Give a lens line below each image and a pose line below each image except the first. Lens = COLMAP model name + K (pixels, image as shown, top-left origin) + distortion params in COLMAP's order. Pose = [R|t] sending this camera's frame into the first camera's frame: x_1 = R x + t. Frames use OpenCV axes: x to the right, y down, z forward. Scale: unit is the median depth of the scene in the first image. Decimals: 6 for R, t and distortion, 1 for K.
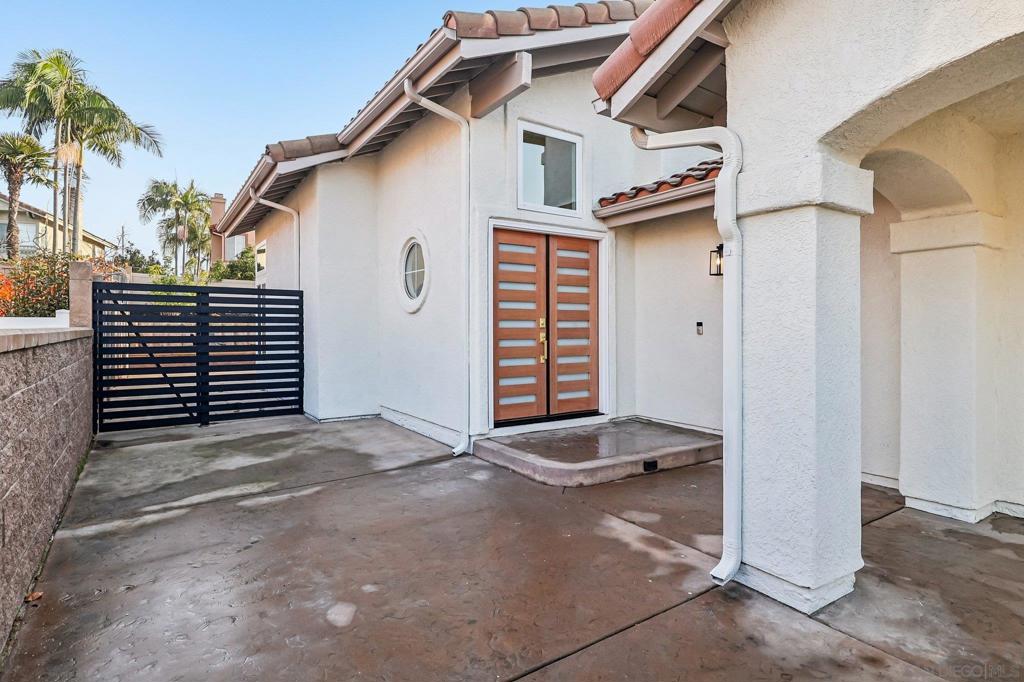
lens RADIAL K [[540.1, 0, 508.2], [0, 540.1, 335.2], [0, 0, 1]] dist [-0.001952, -0.007718]
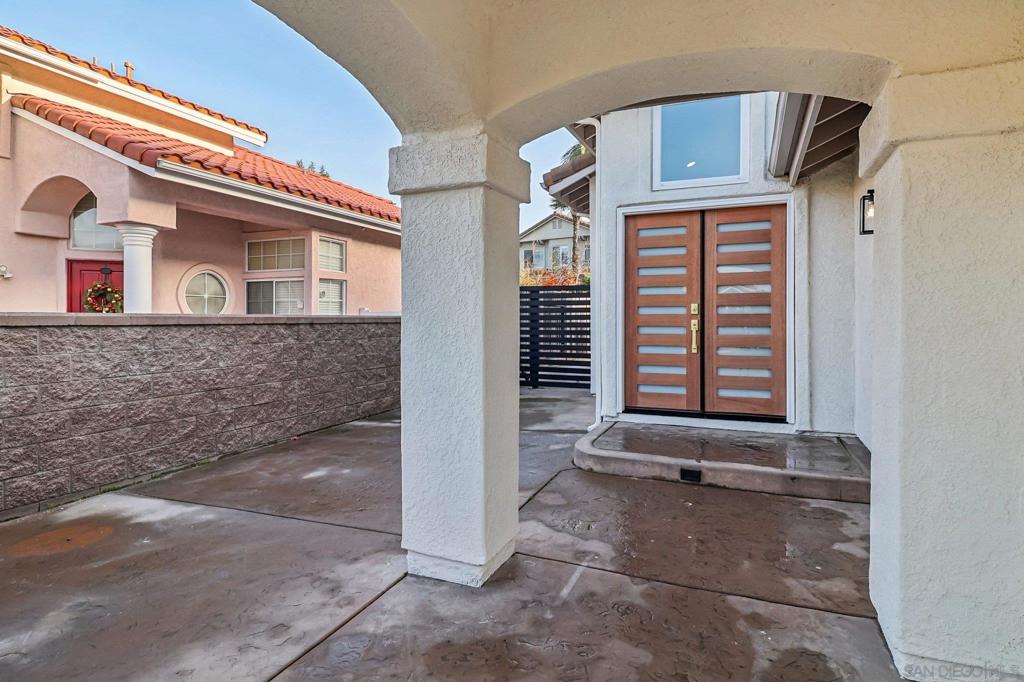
lens RADIAL K [[540.1, 0, 509.0], [0, 540.1, 334.6], [0, 0, 1]] dist [-0.001952, -0.007718]
pose [[0.552415, 0.022959, -0.833253, 0.648299], [-0.012860, 0.999736, 0.019020, 0.007254], [0.833470, 0.000209, 0.552565, 0.236256]]
